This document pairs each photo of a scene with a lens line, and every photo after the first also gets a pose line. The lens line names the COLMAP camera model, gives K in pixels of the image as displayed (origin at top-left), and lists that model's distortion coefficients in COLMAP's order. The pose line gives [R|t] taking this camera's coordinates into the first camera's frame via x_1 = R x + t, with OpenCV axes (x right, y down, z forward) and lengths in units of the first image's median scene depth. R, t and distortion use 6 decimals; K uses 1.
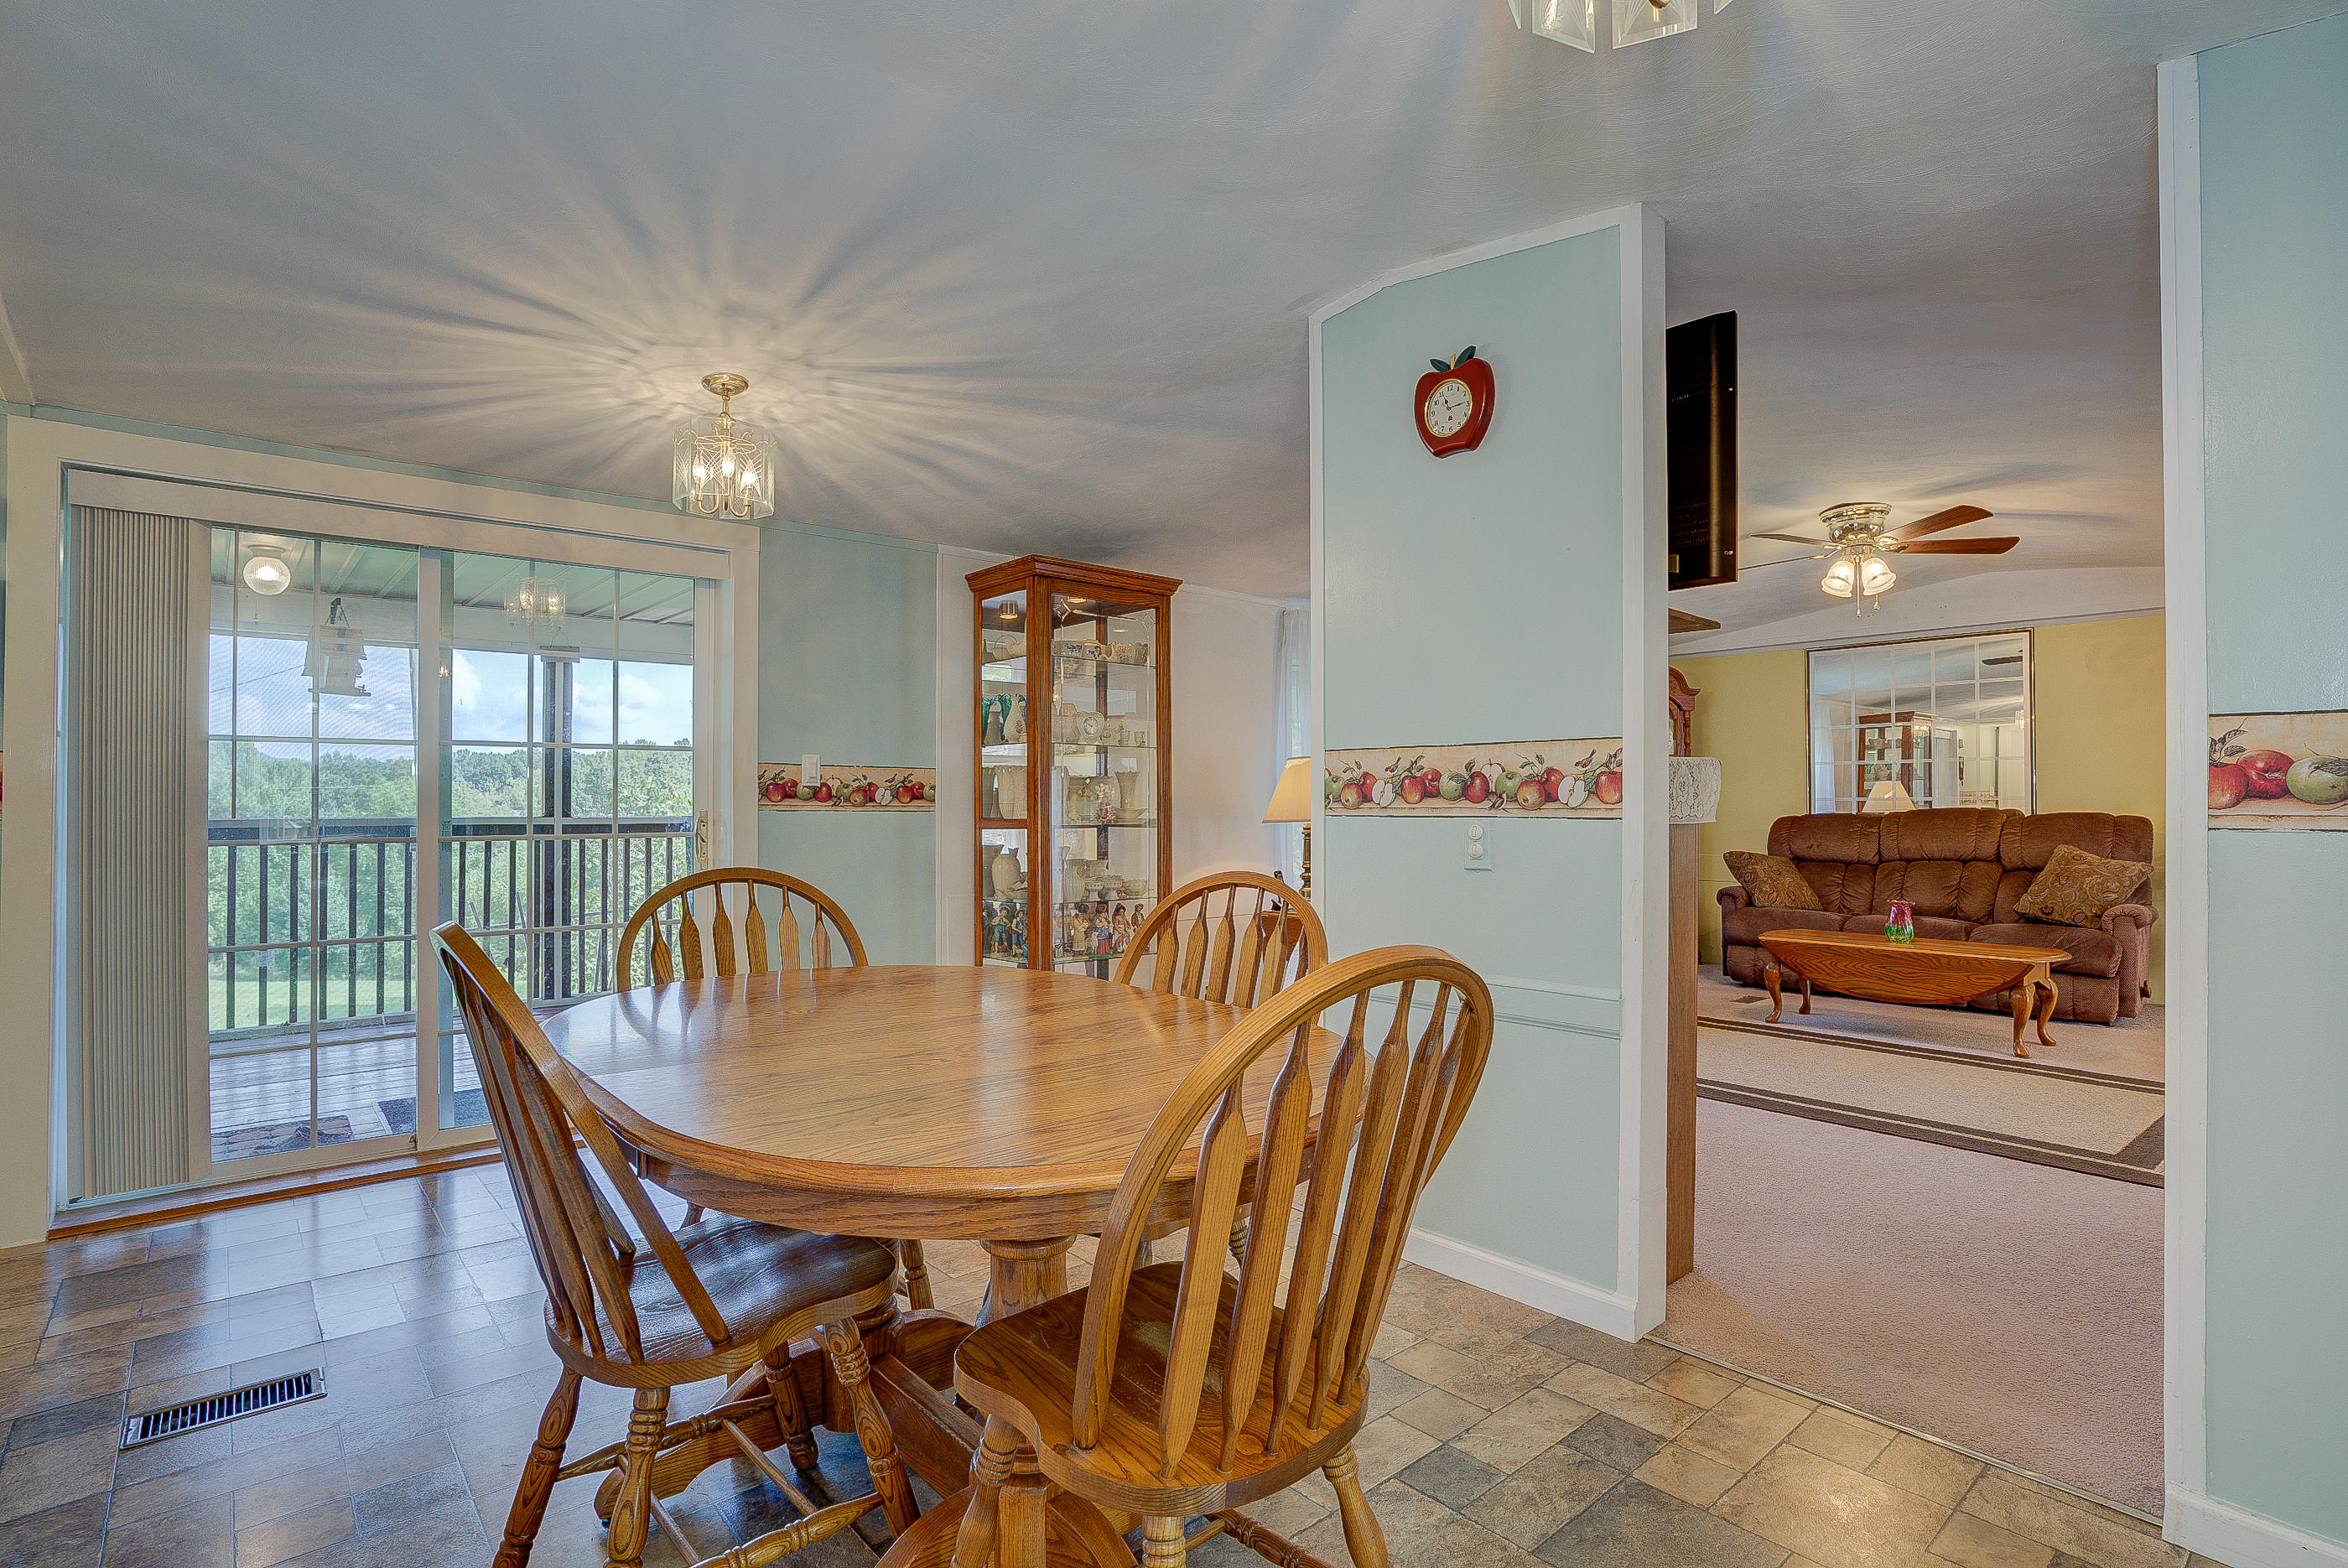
lens RADIAL K [[1155.2, 0, 1173.6], [0, 1155.2, 792.4], [0, 0, 1]] dist [-0.073911, 0.037356]
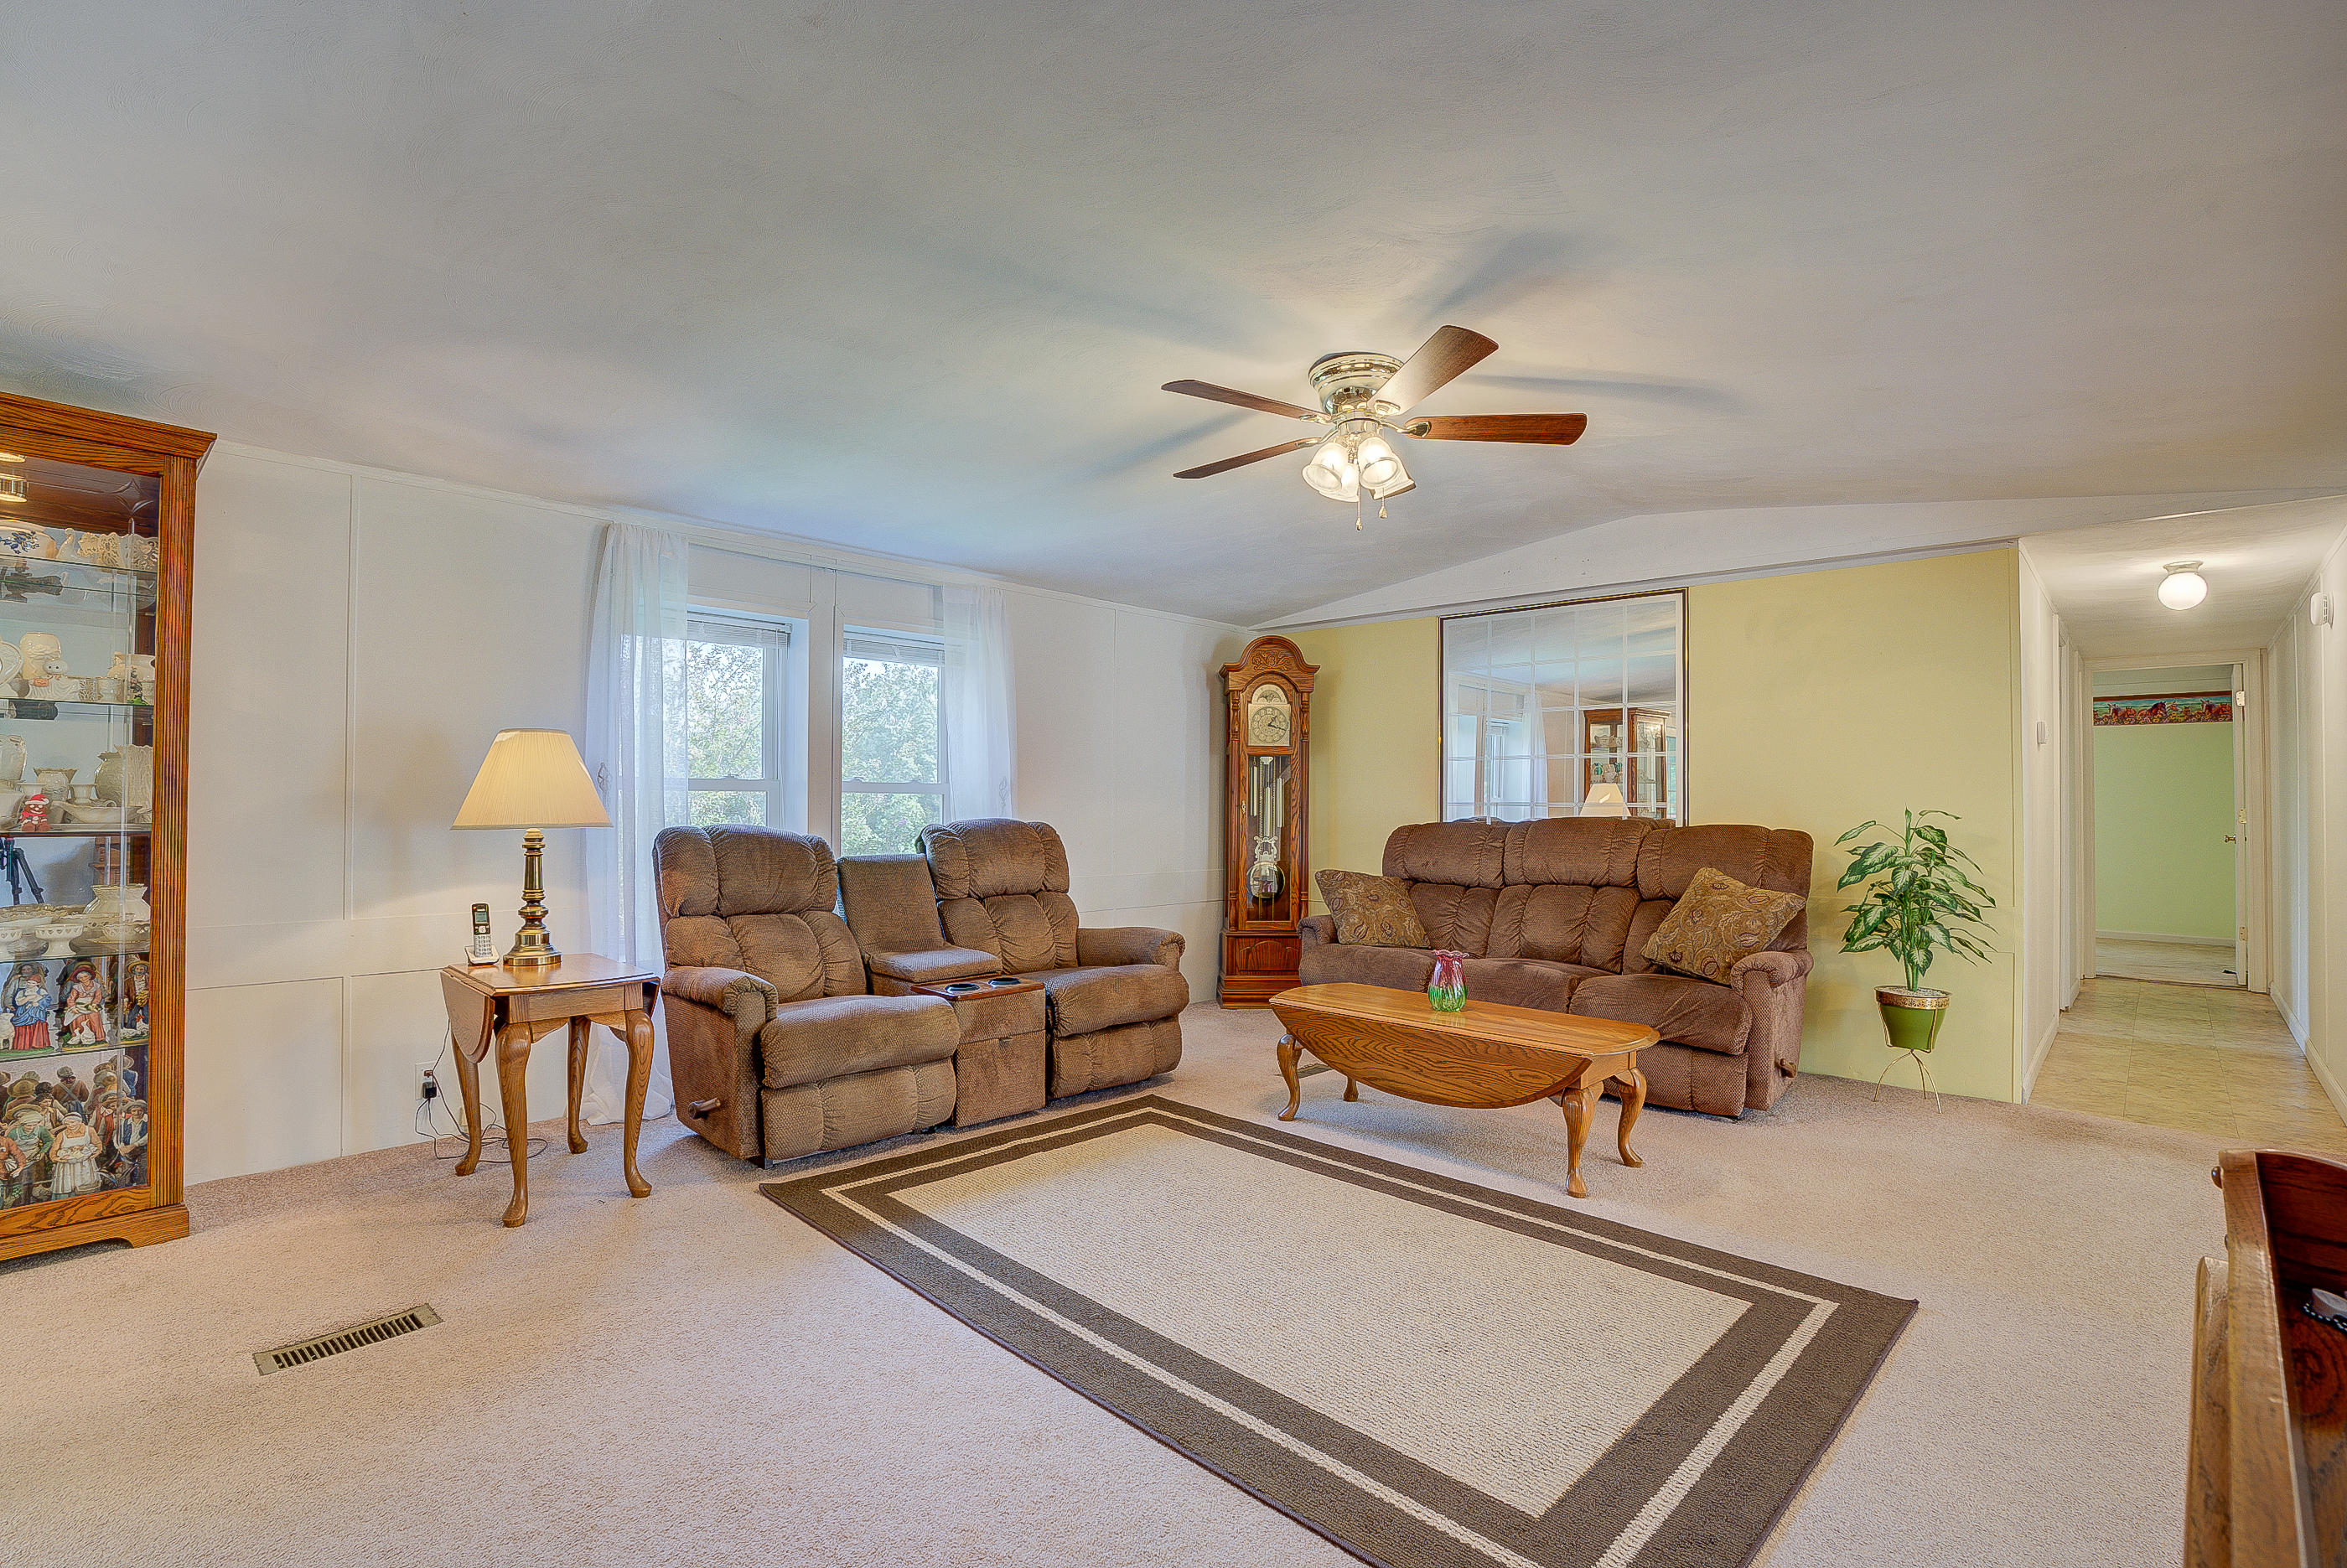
lens RADIAL K [[1107.7, 0, 1173.5], [0, 1107.7, 784.0], [0, 0, 1]] dist [-0.072032, 0.027213]
pose [[0.993769, 0.014351, 0.110528, 0.666480], [-0.013620, 0.999880, -0.007368, 0.001770], [-0.110621, 0.005817, 0.993846, 0.574860]]
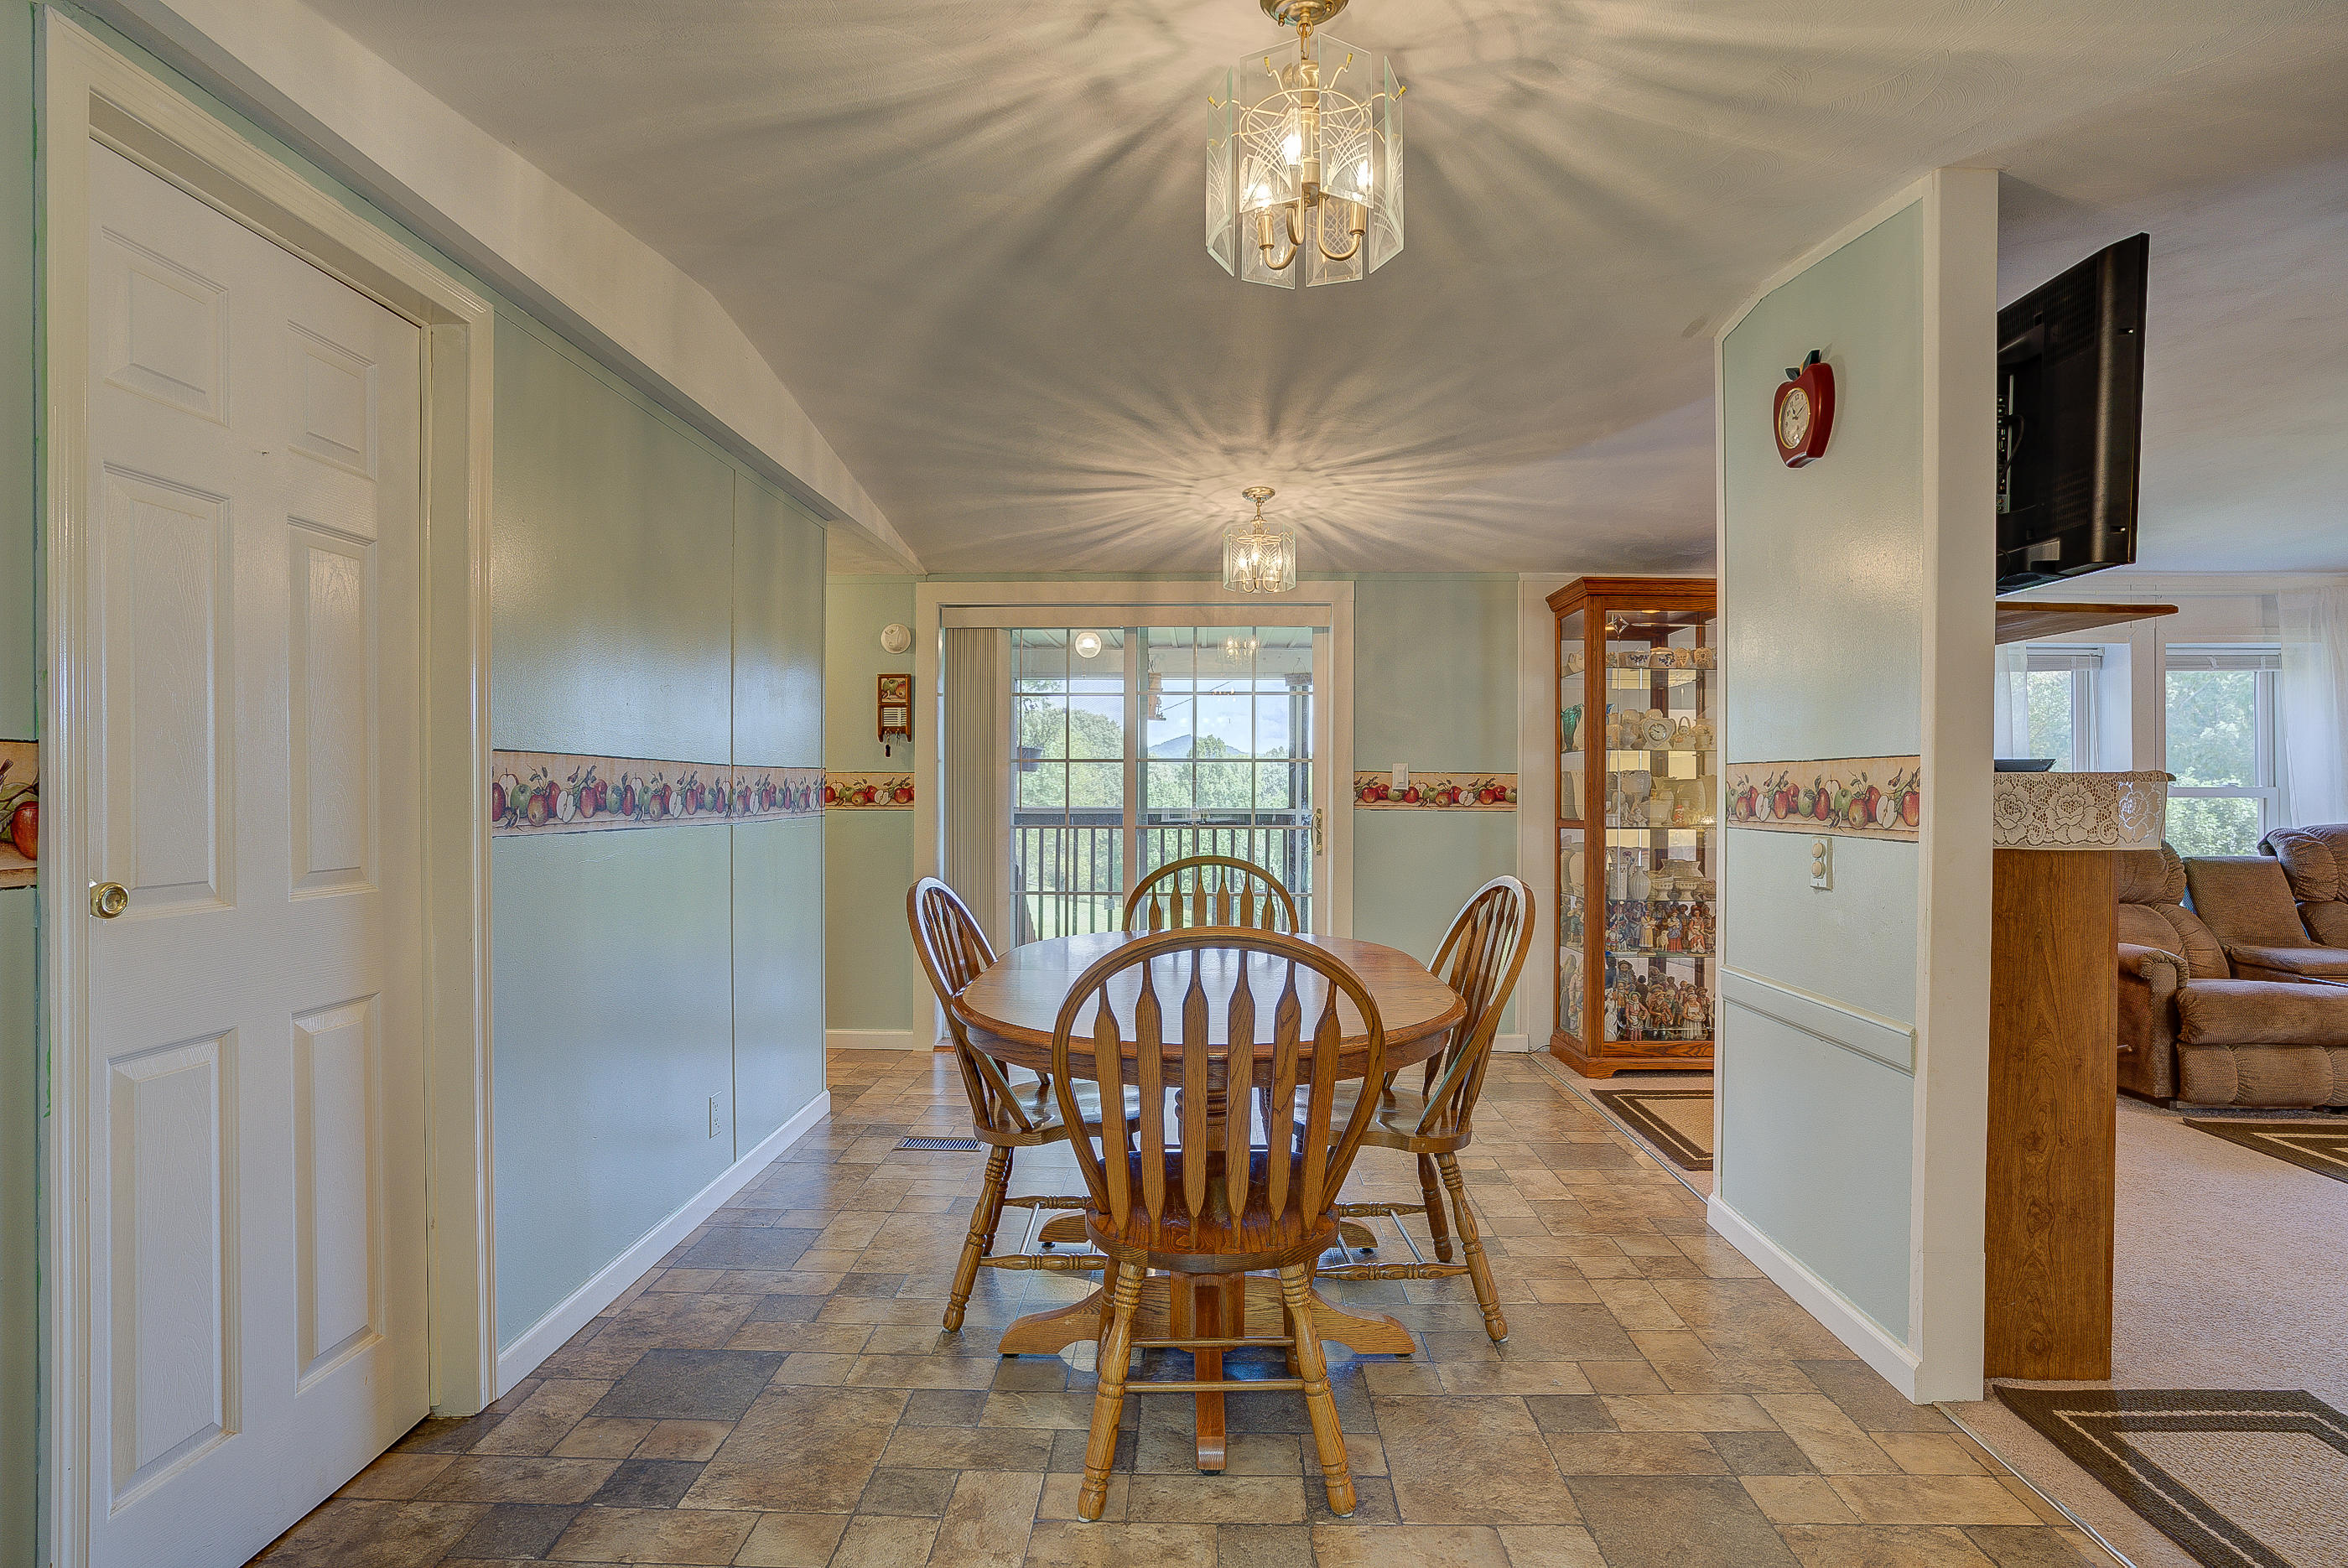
lens RADIAL K [[1139.0, 0, 1177.9], [0, 1139.0, 792.8], [0, 0, 1]] dist [-0.081844, 0.046026]
pose [[0.744565, 0.005332, -0.667529, 0.398885], [0.003146, 0.999929, 0.011497, -0.021875], [0.667543, -0.010660, 0.744495, -0.056996]]
